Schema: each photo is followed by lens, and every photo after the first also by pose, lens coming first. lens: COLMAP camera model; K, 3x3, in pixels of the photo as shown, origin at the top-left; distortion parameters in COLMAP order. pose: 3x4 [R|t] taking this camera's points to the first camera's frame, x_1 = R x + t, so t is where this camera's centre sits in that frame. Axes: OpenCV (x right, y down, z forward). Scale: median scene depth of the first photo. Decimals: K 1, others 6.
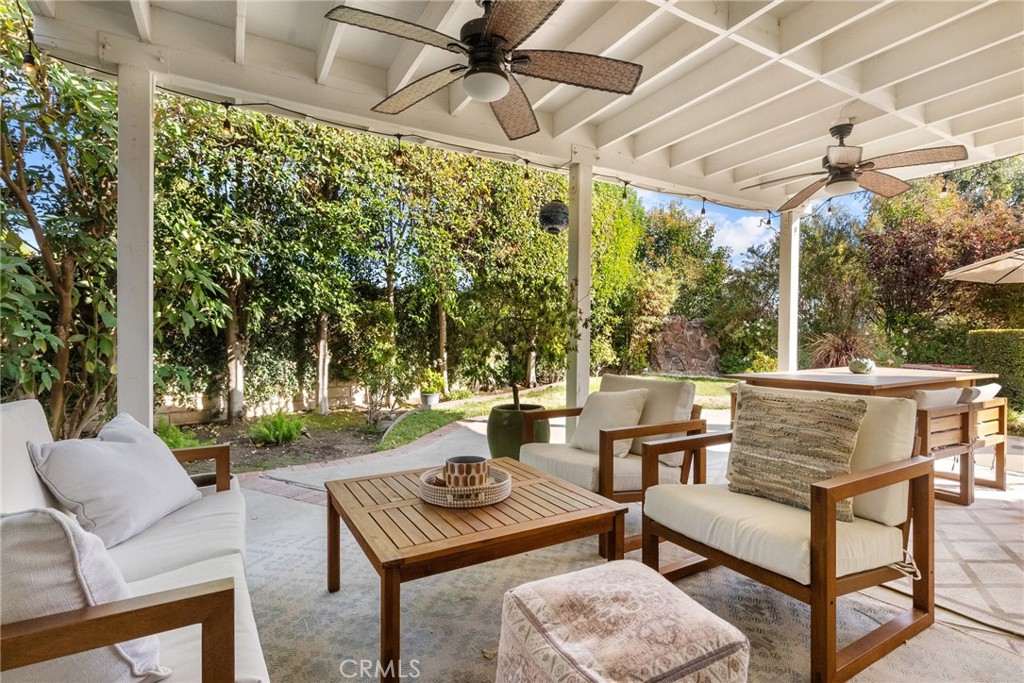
lens RADIAL K [[497.5, 0, 509.8], [0, 497.5, 338.3], [0, 0, 1]] dist [0.003914, 0.000316]
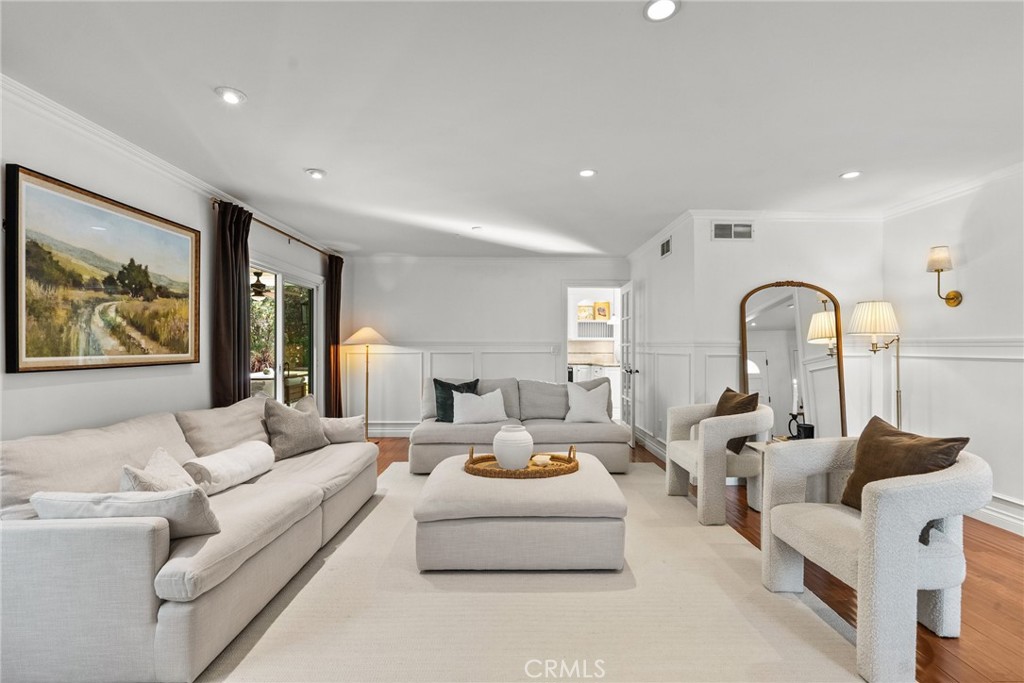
lens RADIAL K [[465.8, 0, 513.2], [0, 465.8, 344.1], [0, 0, 1]] dist [-0.010741, 0.006995]
pose [[0.471505, -0.002044, 0.881861, -0.341516], [0.009305, 0.999953, -0.002657, -0.026708], [-0.881814, 0.009459, 0.471502, -0.529713]]
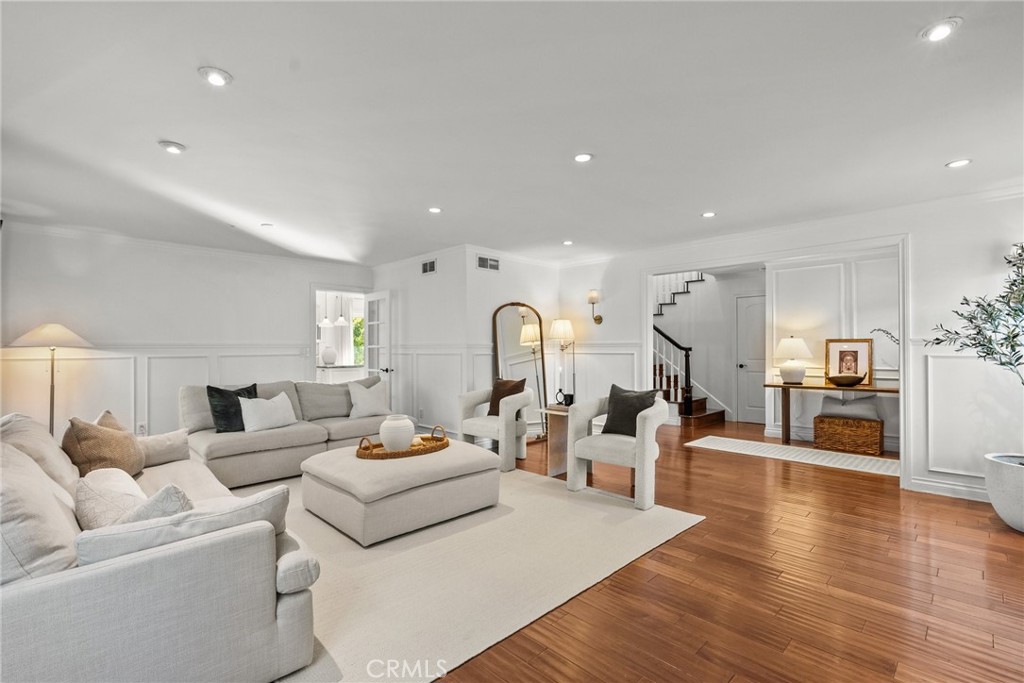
lens RADIAL K [[465.8, 0, 507.7], [0, 465.8, 342.9], [0, 0, 1]] dist [-0.010741, 0.006995]
pose [[-0.266131, 0.004330, 0.963927, -0.466674], [0.010764, 0.999941, -0.001520, -0.028792], [-0.963877, 0.009971, -0.266162, -0.335606]]
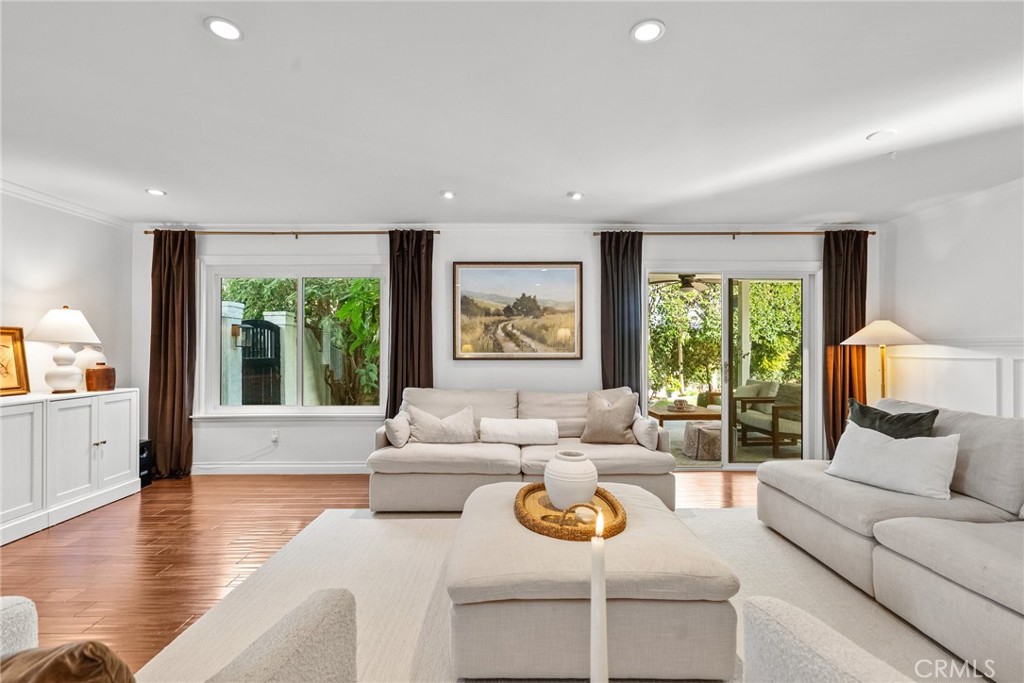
lens RADIAL K [[465.8, 0, 514.0], [0, 465.8, 342.3], [0, 0, 1]] dist [-0.010741, 0.006995]
pose [[0.885045, -0.010490, -0.465388, 0.097612], [0.001417, 0.999802, -0.019840, -0.023134], [0.465504, 0.016900, 0.884884, -0.625190]]
